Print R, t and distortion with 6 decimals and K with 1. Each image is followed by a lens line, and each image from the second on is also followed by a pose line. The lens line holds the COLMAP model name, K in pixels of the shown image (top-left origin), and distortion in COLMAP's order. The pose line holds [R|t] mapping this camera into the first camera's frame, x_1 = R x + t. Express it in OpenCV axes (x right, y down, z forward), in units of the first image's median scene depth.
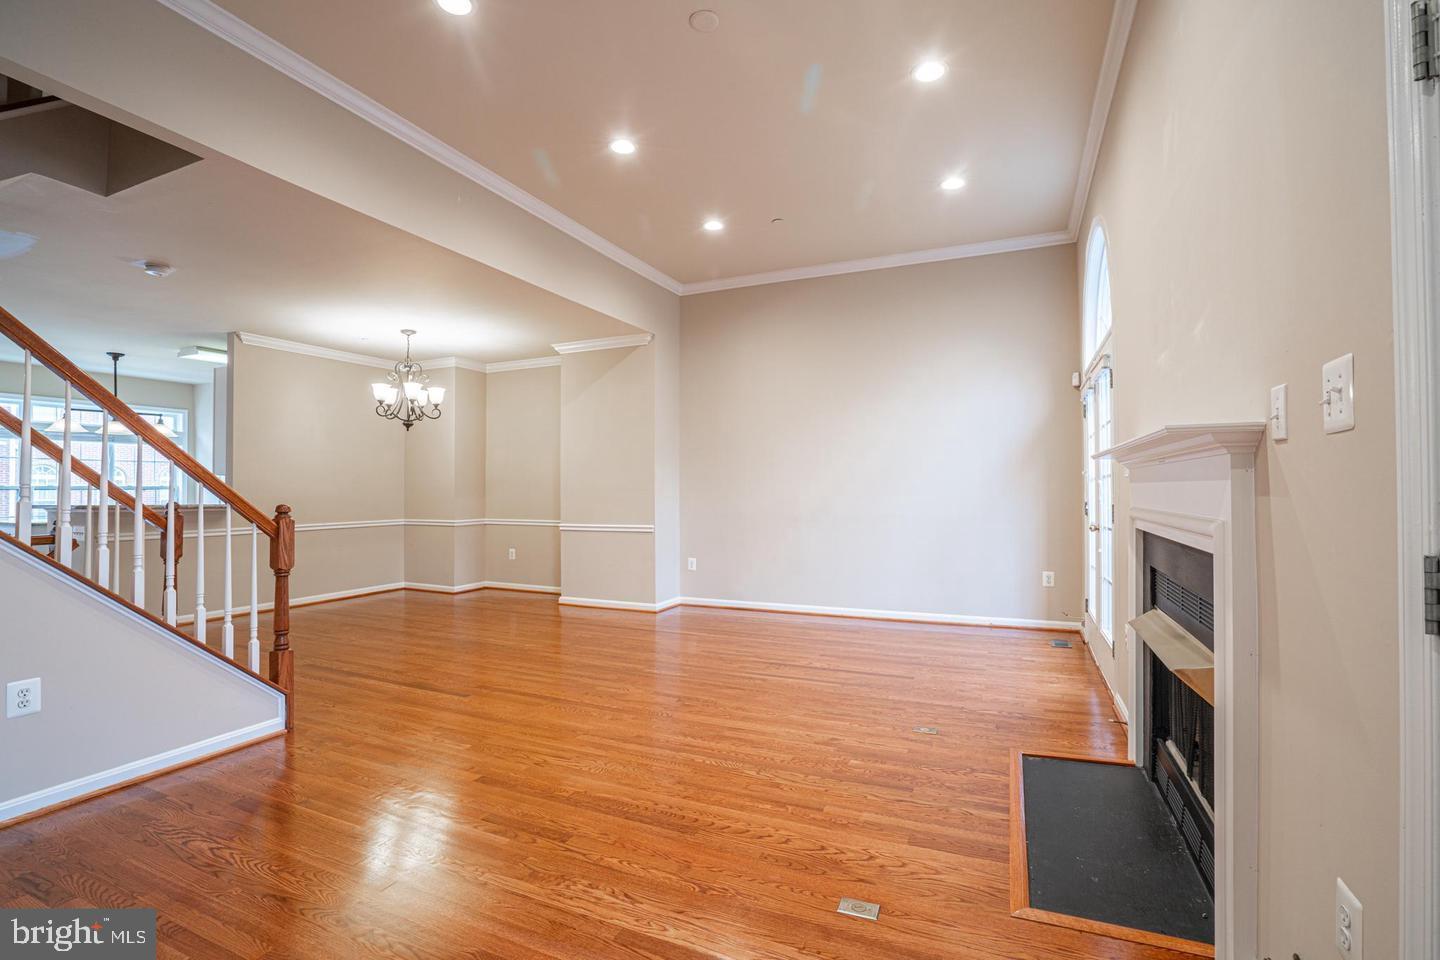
lens RADIAL K [[661.2, 0, 722.6], [0, 661.2, 479.1], [0, 0, 1]] dist [-0.057101, 0.022509]
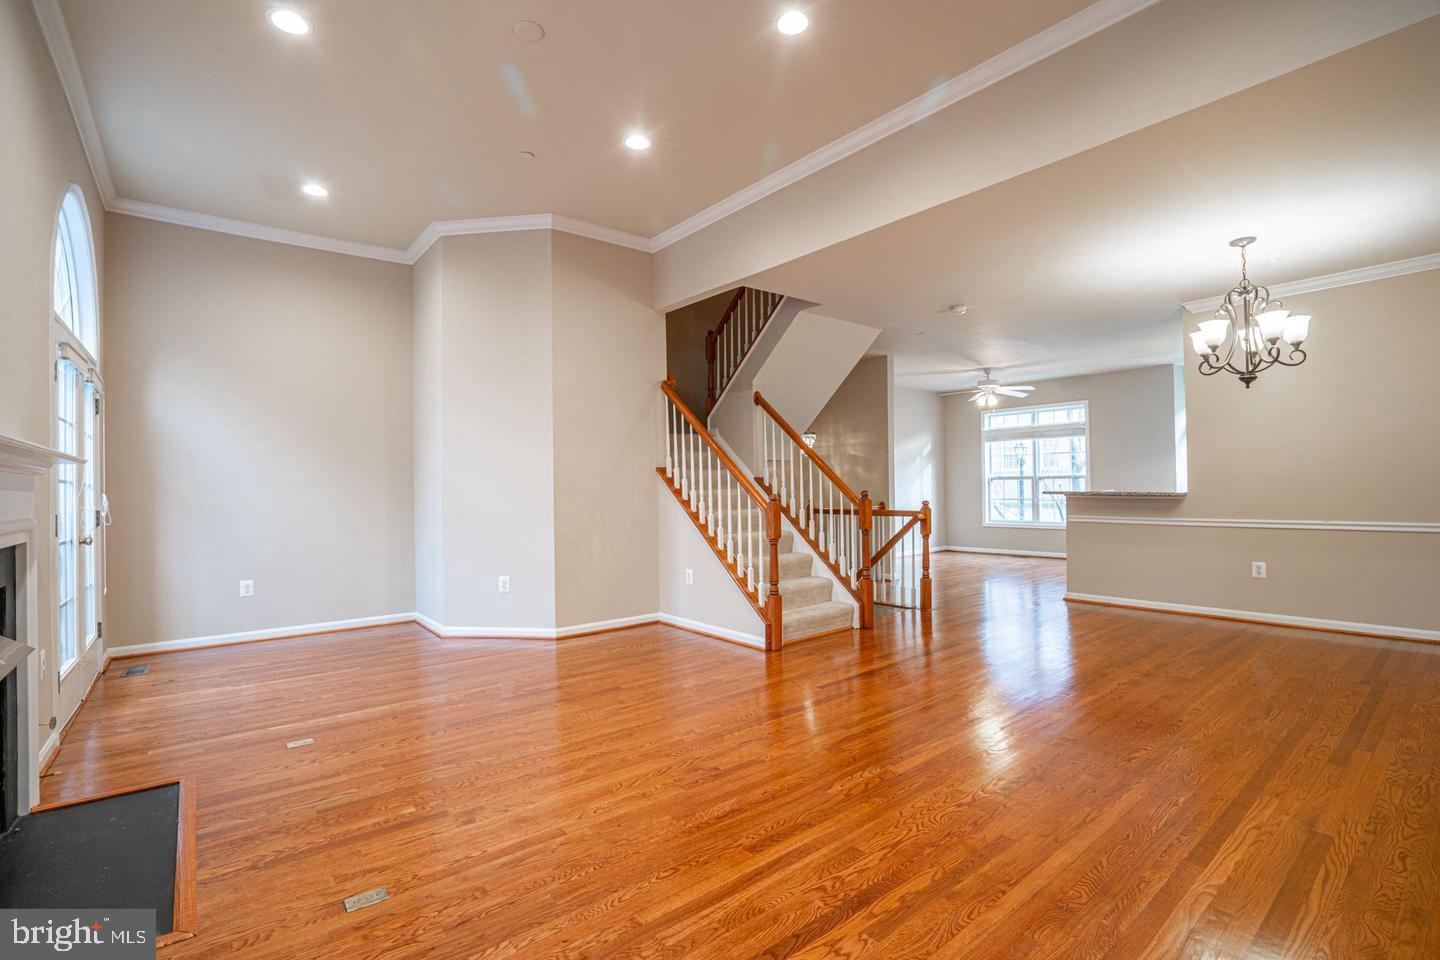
lens RADIAL K [[661.2, 0, 722.6], [0, 661.2, 479.1], [0, 0, 1]] dist [-0.057101, 0.022509]
pose [[-0.455281, -0.000623, -0.890347, 0.685479], [0.032254, 0.999332, -0.017193, 0.026927], [0.889763, -0.036545, -0.454957, 1.578713]]
